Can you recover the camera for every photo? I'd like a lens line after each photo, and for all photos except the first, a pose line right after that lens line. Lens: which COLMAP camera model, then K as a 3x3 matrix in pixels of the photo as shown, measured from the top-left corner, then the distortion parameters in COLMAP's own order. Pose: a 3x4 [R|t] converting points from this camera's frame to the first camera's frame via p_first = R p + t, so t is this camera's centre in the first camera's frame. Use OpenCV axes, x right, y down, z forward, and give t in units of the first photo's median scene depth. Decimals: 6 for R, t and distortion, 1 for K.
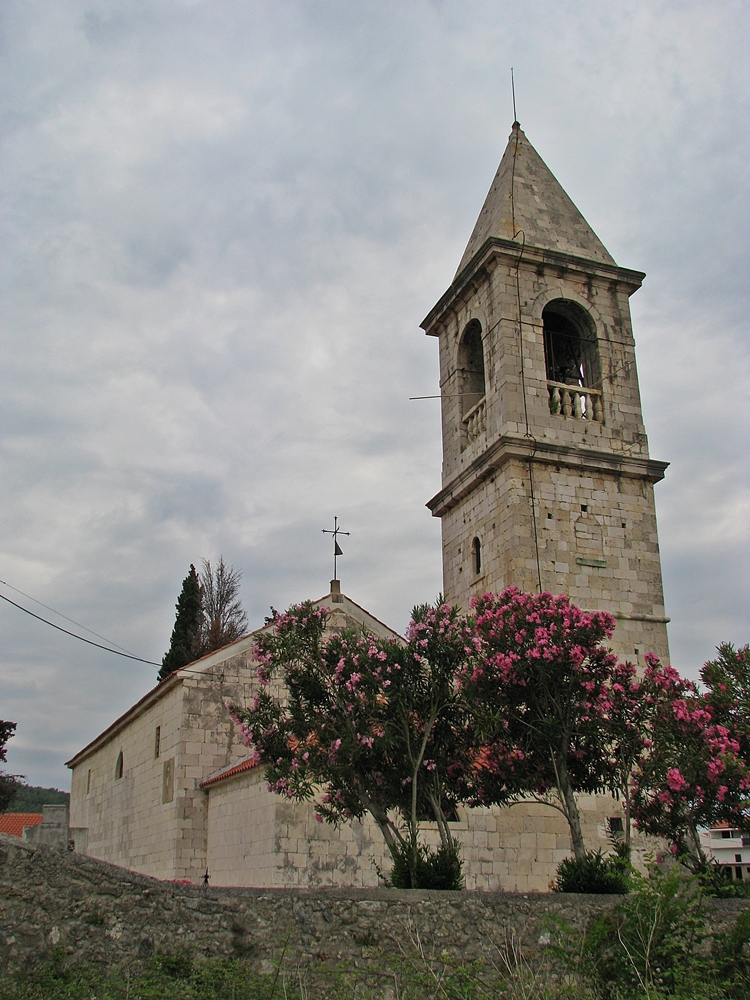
lens RADIAL K [[1039.1, 0, 374.7], [0, 1039.1, 501.8], [0, 0, 1]] dist [-0.081446, 0.000000]
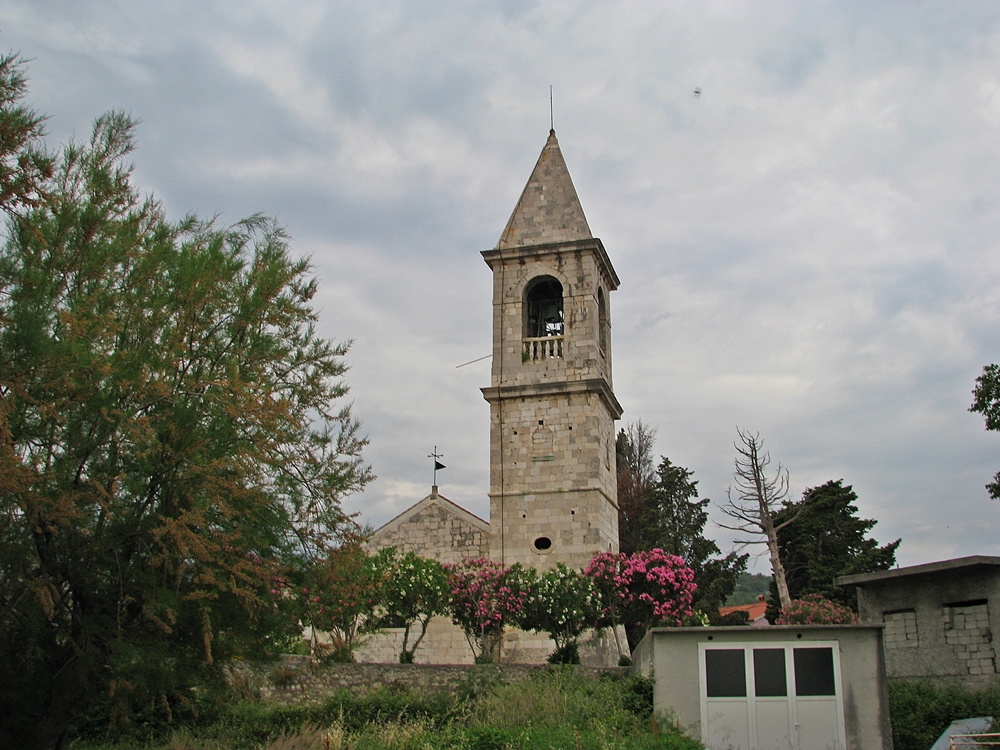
lens RADIAL K [[1039.1, 0, 497.9], [0, 1039.1, 375.6], [0, 0, 1]] dist [-0.081446, 0.000000]
pose [[0.813413, -0.181382, -0.552685, 0.969407], [0.214707, 0.976668, -0.004532, -0.065307], [0.540612, -0.114979, 0.833378, -0.299882]]
